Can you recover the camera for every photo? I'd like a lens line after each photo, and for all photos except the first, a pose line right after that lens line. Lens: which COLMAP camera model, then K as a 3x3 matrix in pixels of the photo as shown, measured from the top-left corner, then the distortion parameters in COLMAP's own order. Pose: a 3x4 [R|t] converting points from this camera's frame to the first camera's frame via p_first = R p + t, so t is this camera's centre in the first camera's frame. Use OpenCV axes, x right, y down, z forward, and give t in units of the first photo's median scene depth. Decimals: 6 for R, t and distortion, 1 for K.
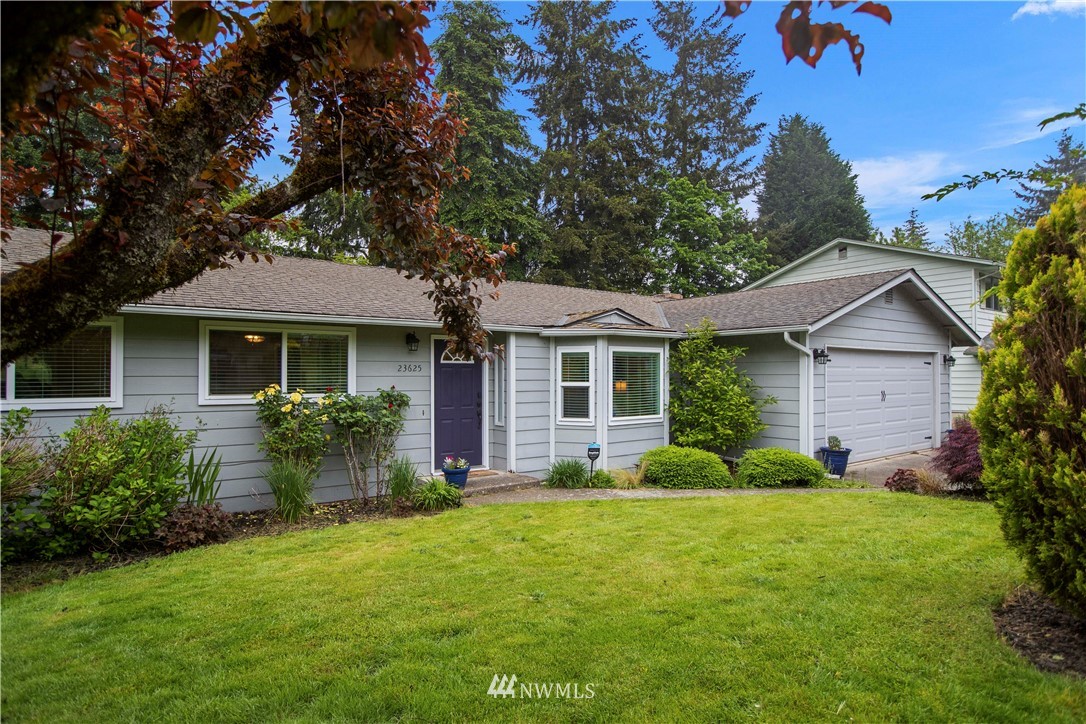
lens RADIAL K [[610.7, 0, 546.6], [0, 610.7, 322.6], [0, 0, 1]] dist [-0.071839, 0.071368]
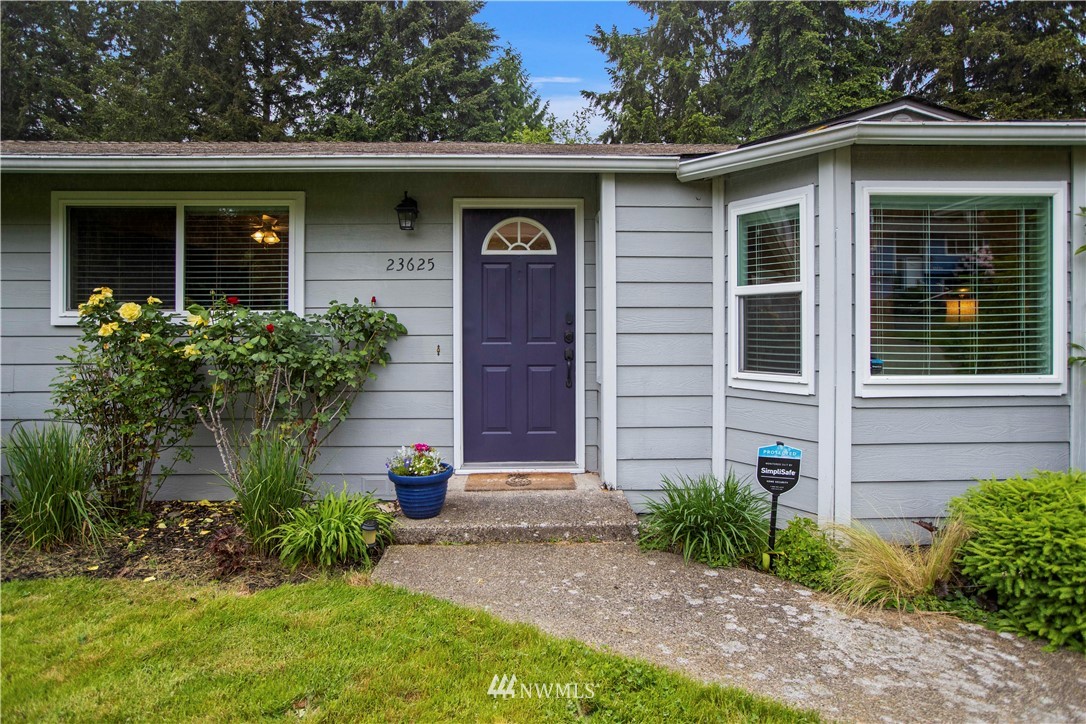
lens RADIAL K [[610.7, 0, 546.6], [0, 610.7, 322.6], [0, 0, 1]] dist [-0.071839, 0.071368]
pose [[0.823887, -0.006794, -0.566714, 0.154716], [0.047247, 0.997271, 0.056731, 0.095294], [0.564782, -0.073515, 0.821959, 0.601895]]
